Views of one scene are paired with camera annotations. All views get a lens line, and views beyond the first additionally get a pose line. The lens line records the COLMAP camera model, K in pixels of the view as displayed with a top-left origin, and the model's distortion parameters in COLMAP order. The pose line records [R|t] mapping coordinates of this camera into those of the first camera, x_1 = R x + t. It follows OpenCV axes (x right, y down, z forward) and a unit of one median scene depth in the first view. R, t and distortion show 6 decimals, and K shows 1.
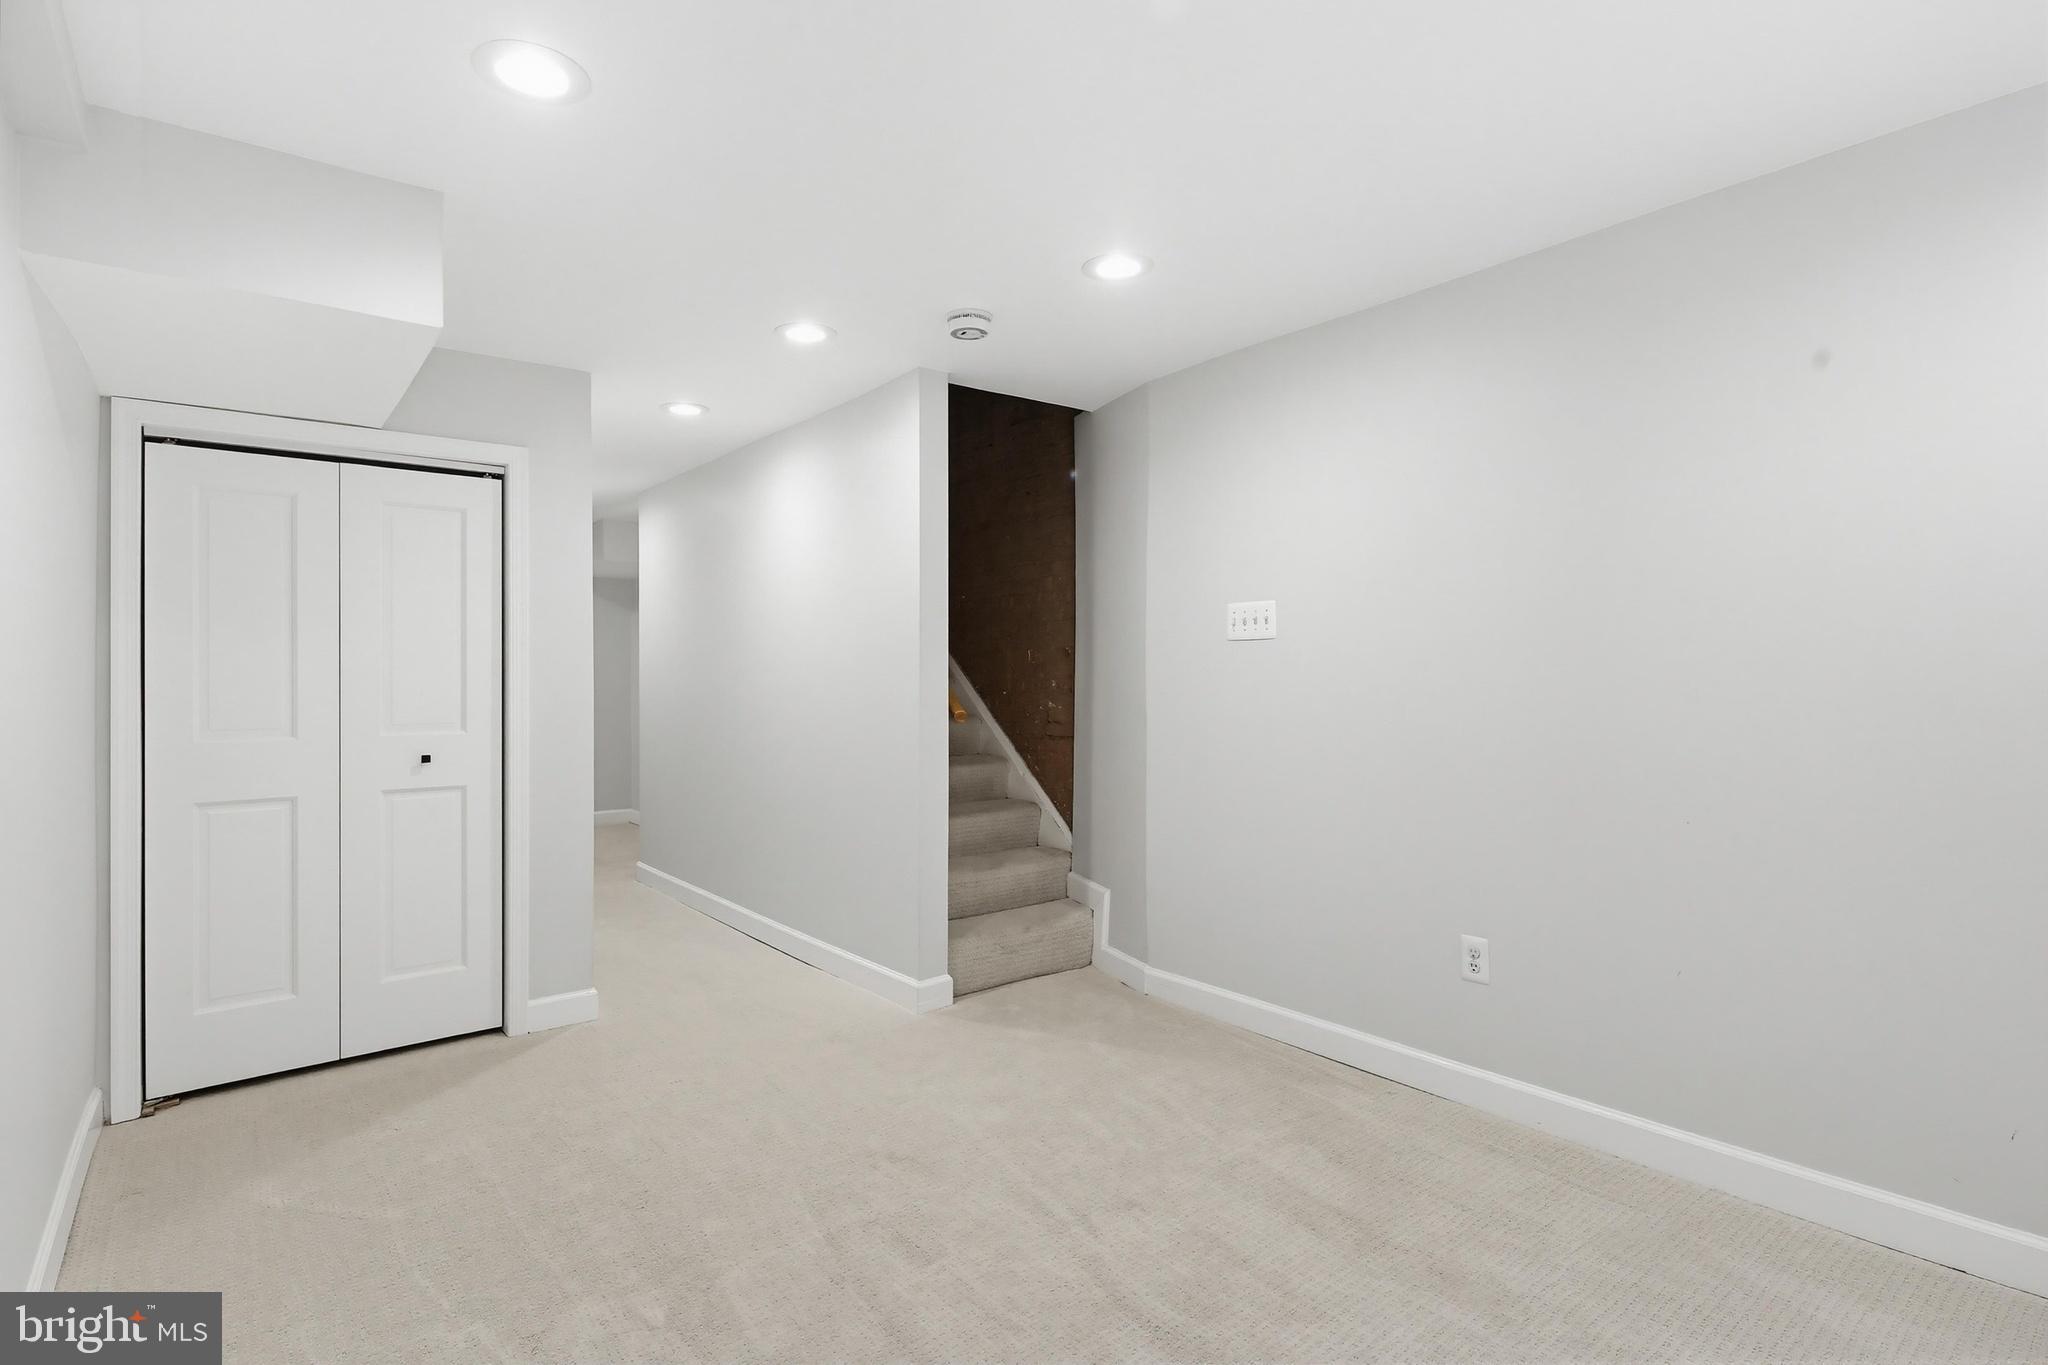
lens RADIAL K [[998.0, 0, 1030.4], [0, 998.0, 675.3], [0, 0, 1]] dist [0.003317, -0.004524]
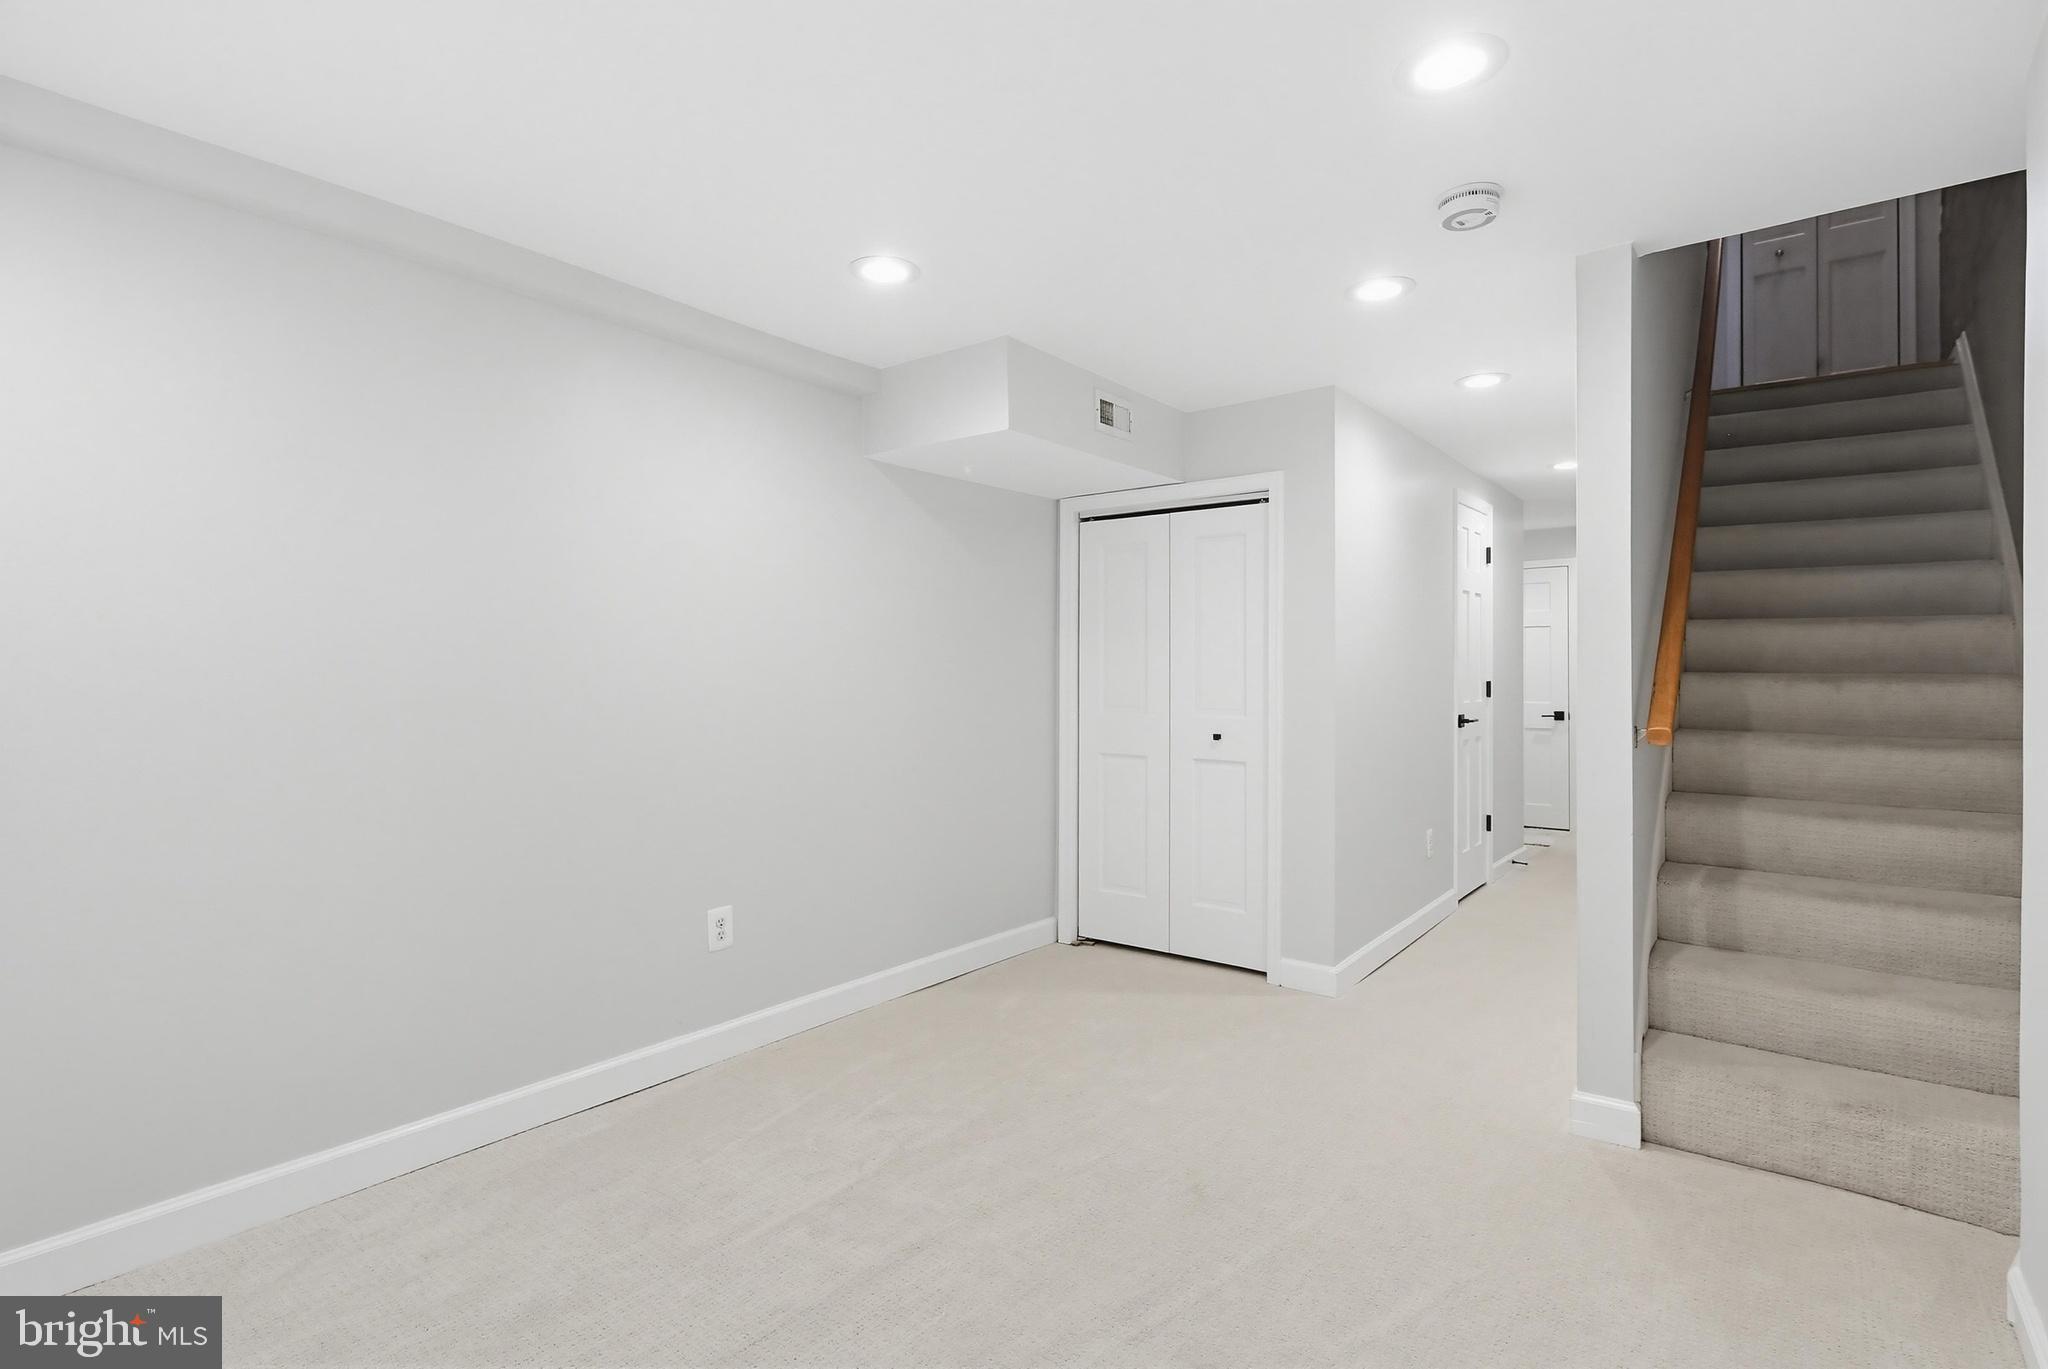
lens RADIAL K [[998.0, 0, 1029.1], [0, 998.0, 677.7], [0, 0, 1]] dist [0.003317, -0.004524]
pose [[0.236267, 0.018413, -0.971514, 0.526285], [0.001439, 0.999813, 0.019299, -0.014686], [0.971687, -0.005957, 0.236196, 0.450915]]
